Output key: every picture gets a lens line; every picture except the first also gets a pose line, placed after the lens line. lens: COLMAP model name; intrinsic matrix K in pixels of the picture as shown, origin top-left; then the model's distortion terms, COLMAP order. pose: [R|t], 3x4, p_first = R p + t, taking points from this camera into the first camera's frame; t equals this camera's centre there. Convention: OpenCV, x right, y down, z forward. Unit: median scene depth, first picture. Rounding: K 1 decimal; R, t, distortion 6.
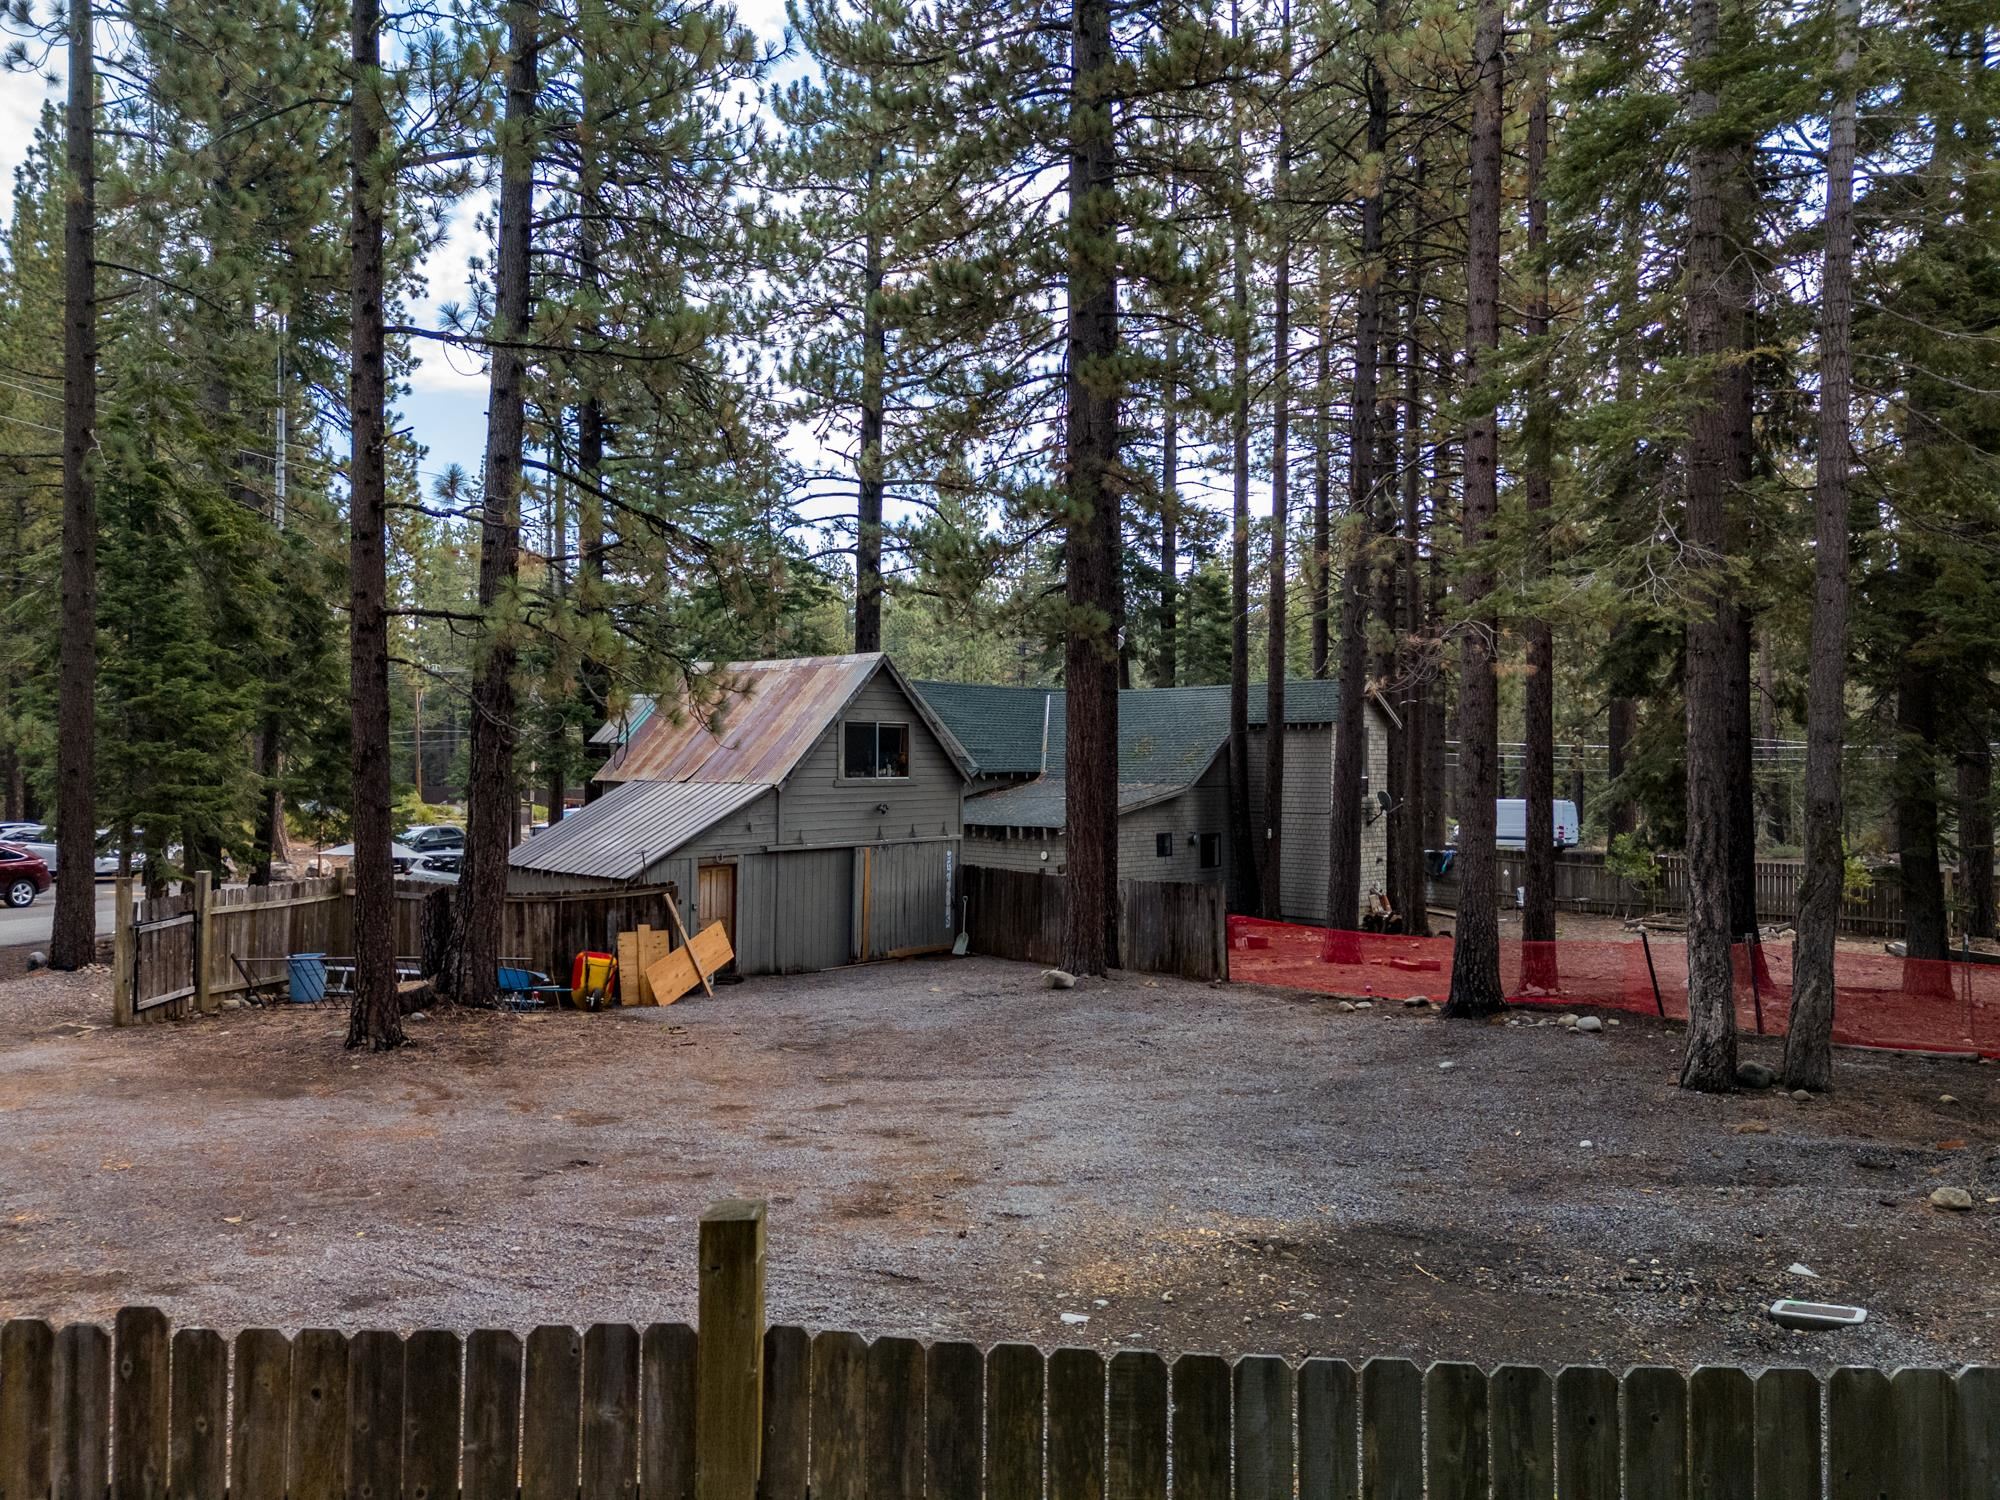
lens RADIAL K [[1441.3, 0, 1000.0], [0, 1441.3, 750.0], [0, 0, 1]] dist [0.091451, -0.067246]
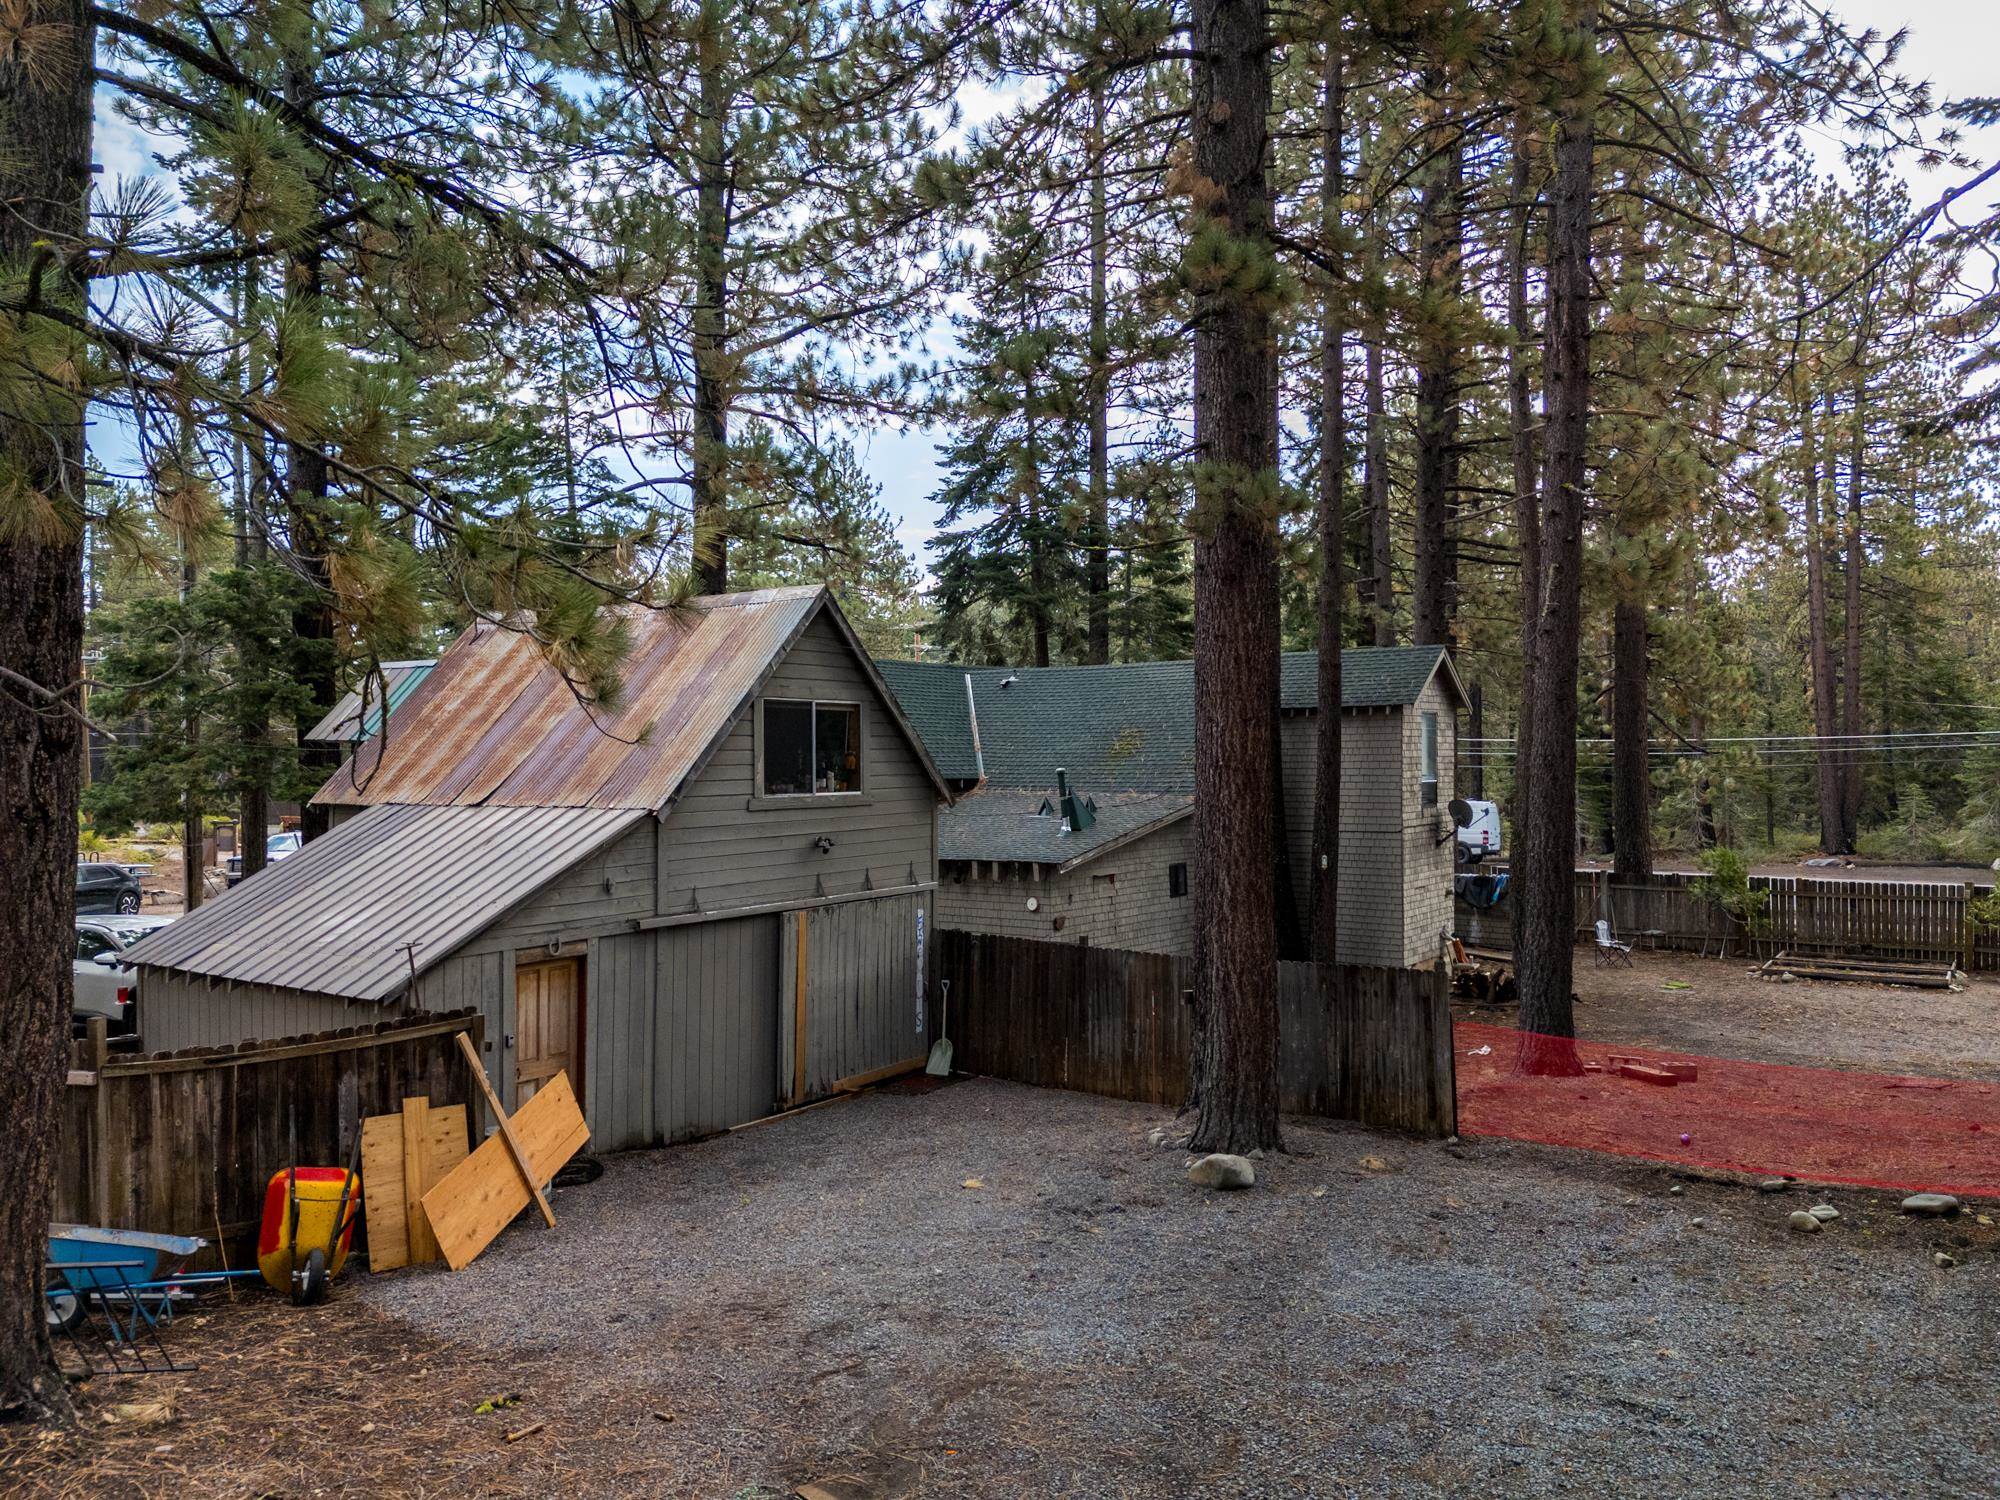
lens RADIAL K [[1476.0, 0, 1000.0], [0, 1476.0, 750.0], [0, 0, 1]] dist [0.087087, -0.081131]
pose [[0.988251, -0.008697, 0.152595, -0.104681], [0.008688, 0.999962, 0.000728, 0.001166], [-0.152595, 0.000606, 0.988289, 0.387016]]
